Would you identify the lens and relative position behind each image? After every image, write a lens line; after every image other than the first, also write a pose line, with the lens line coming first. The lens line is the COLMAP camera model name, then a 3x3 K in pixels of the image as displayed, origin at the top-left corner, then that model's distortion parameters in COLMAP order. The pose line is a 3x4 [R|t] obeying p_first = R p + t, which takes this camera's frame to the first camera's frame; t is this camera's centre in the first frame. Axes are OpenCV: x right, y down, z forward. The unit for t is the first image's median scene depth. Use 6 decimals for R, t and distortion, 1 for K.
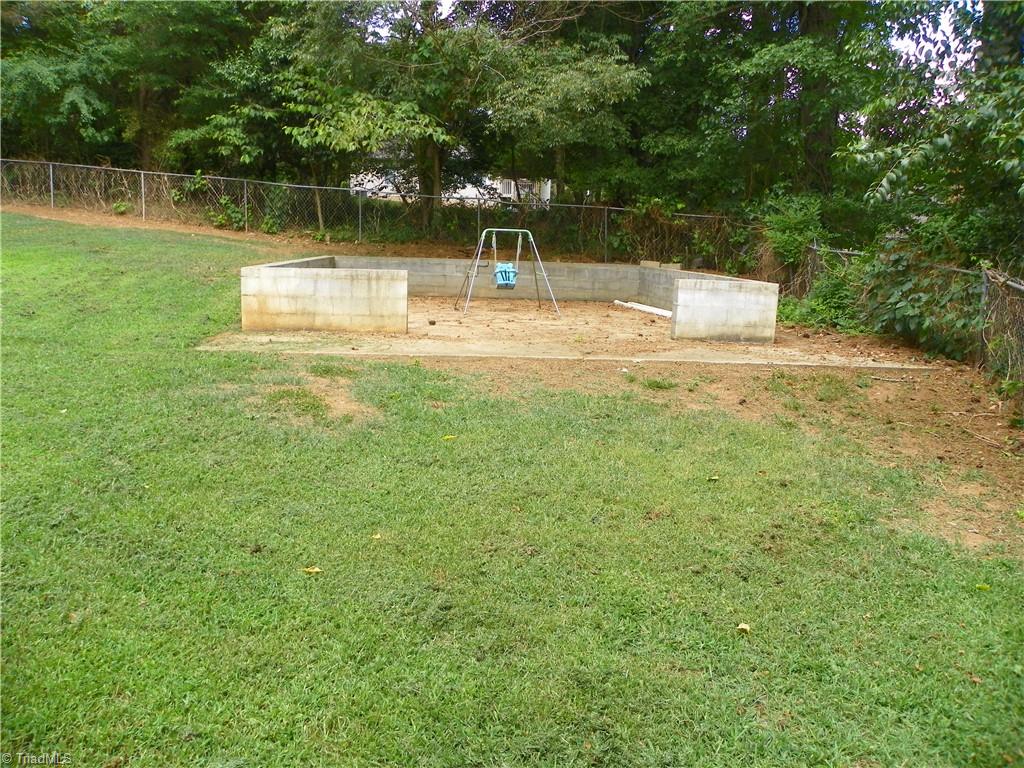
lens RADIAL K [[761.8, 0, 511.3], [0, 761.8, 383.1], [0, 0, 1]] dist [-0.009491, -0.003327]
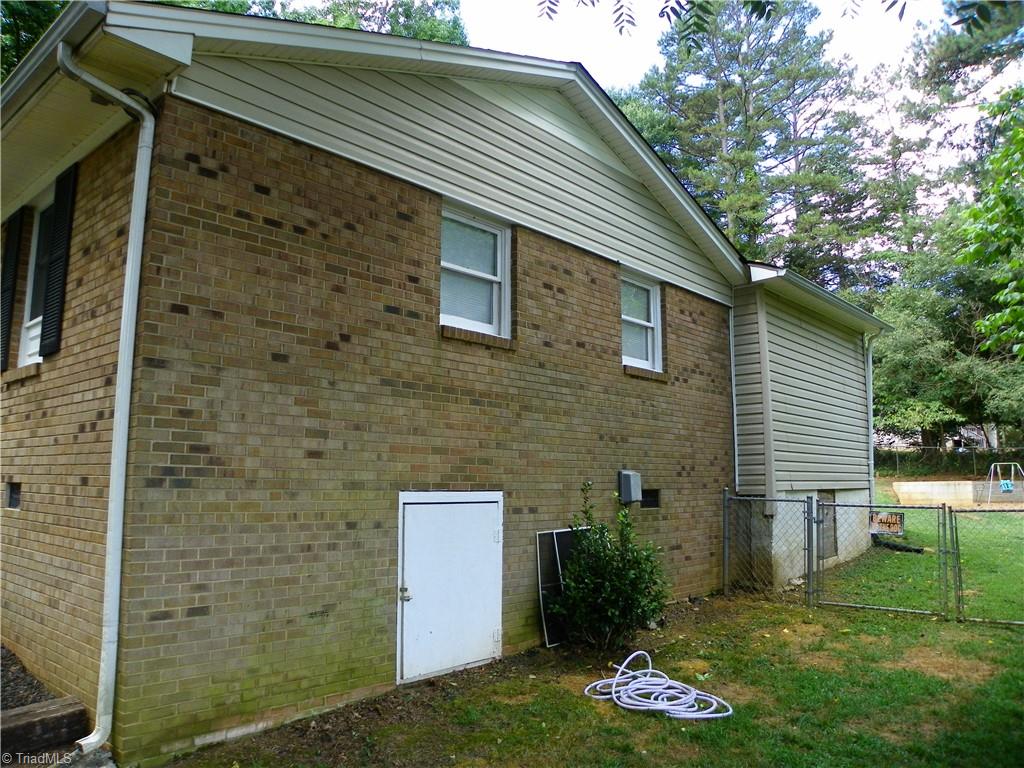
lens RADIAL K [[761.8, 0, 512.8], [0, 761.8, 383.0], [0, 0, 1]] dist [-0.009491, -0.003327]
pose [[0.879738, -0.073823, -0.469693, -0.194570], [-0.063891, 0.960558, -0.270641, 0.224823], [0.471146, 0.268102, 0.840323, -1.379930]]
